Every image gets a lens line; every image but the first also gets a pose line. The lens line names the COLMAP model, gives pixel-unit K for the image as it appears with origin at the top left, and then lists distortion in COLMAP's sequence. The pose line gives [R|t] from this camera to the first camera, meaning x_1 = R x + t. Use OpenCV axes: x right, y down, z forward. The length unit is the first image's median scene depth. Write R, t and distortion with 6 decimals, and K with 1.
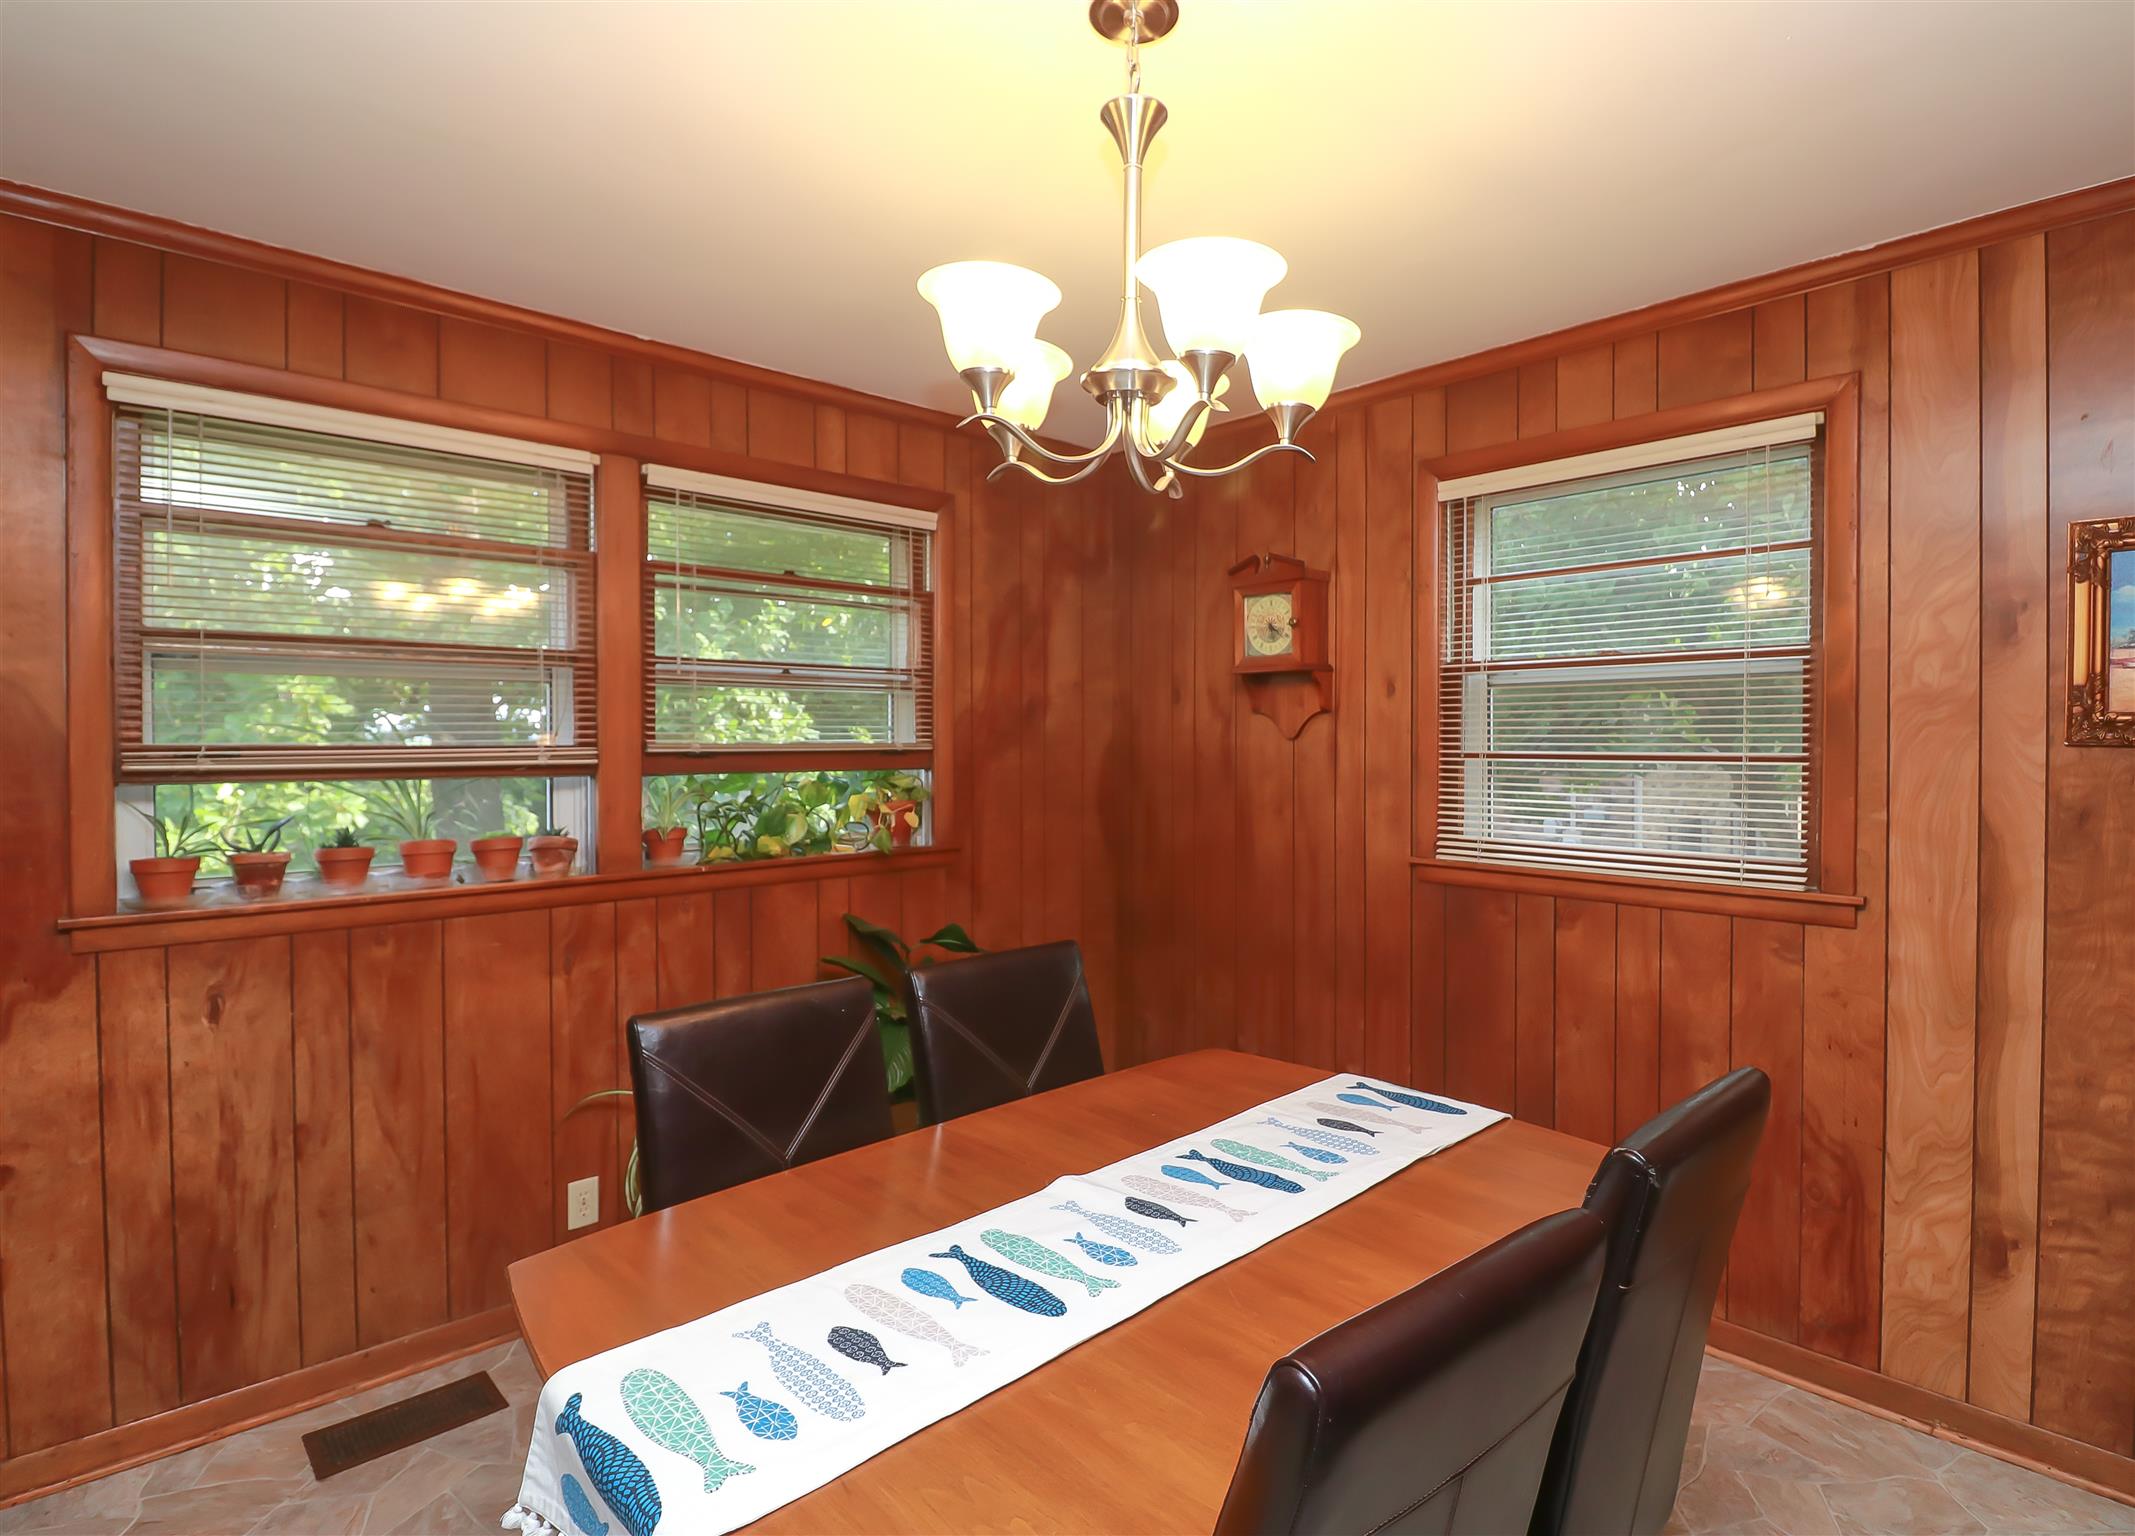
lens RADIAL K [[1085.6, 0, 1067.5], [0, 1085.6, 768.0], [0, 0, 1]] dist [-0.000978, -0.021040]
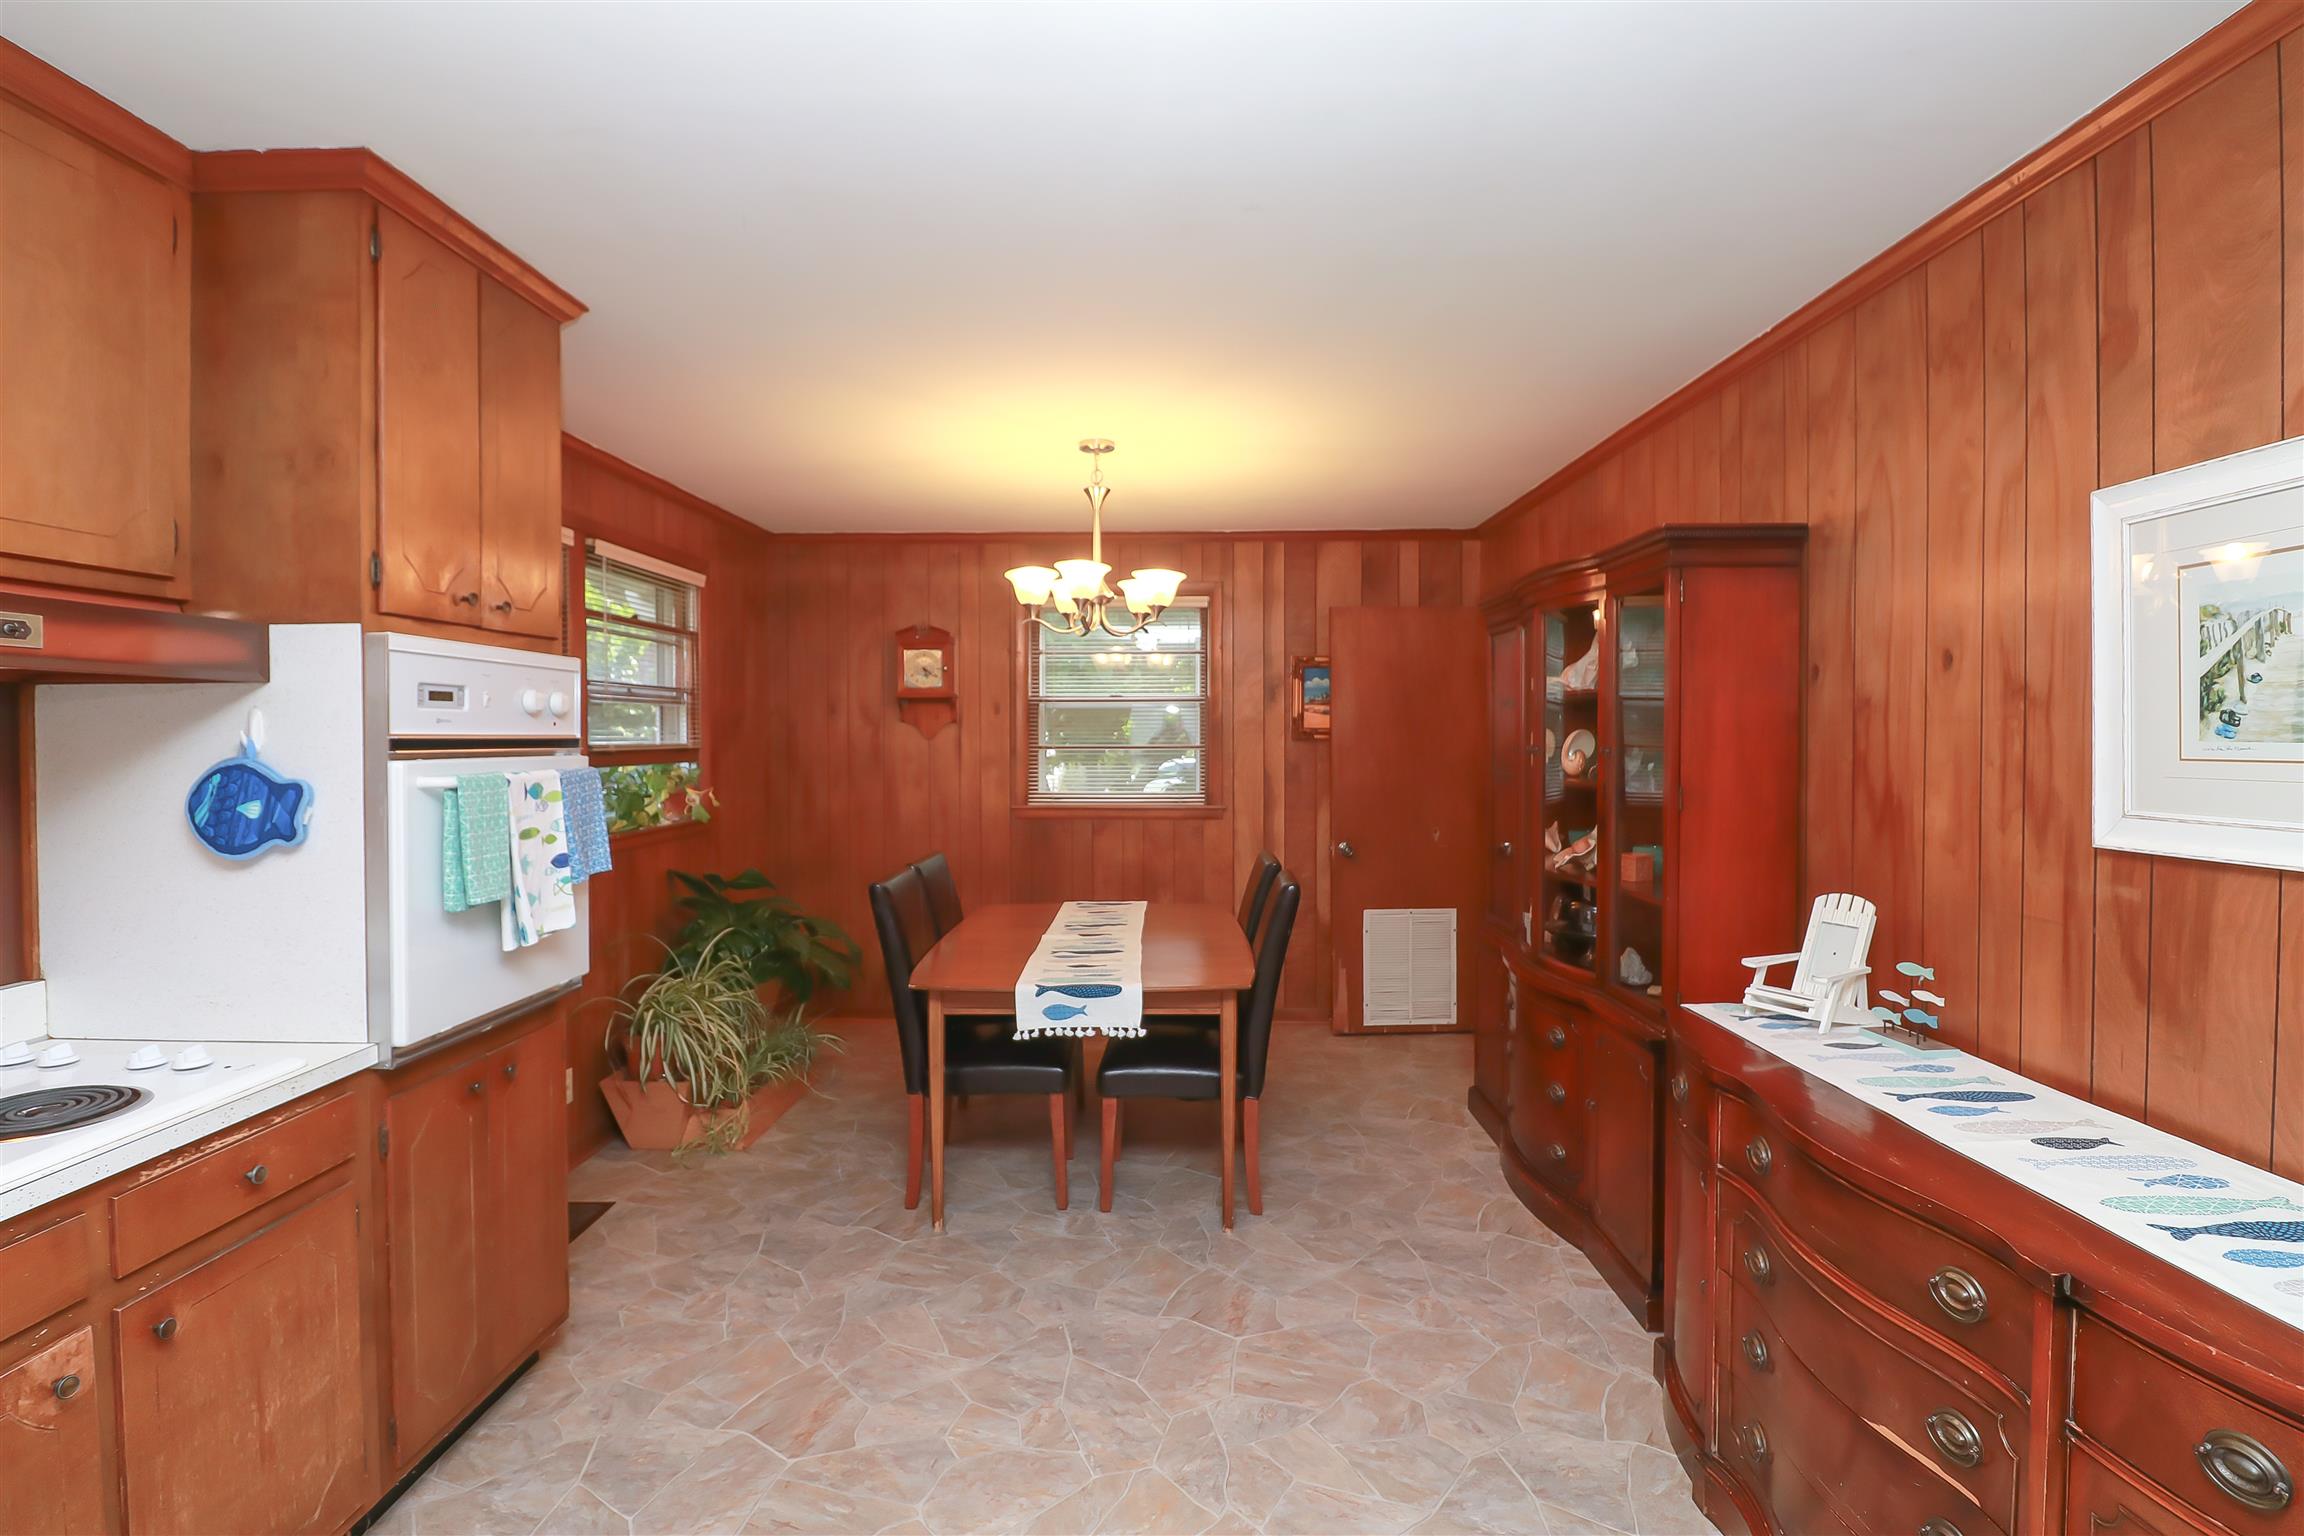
lens RADIAL K [[1081.1, 0, 1141.2], [0, 1081.1, 768.7], [0, 0, 1]] dist [0.000919, -0.017465]
pose [[0.707690, -0.024579, 0.706096, -0.752427], [0.019181, 0.999695, 0.015575, -0.000893], [-0.706263, 0.002521, 0.707945, -0.385017]]
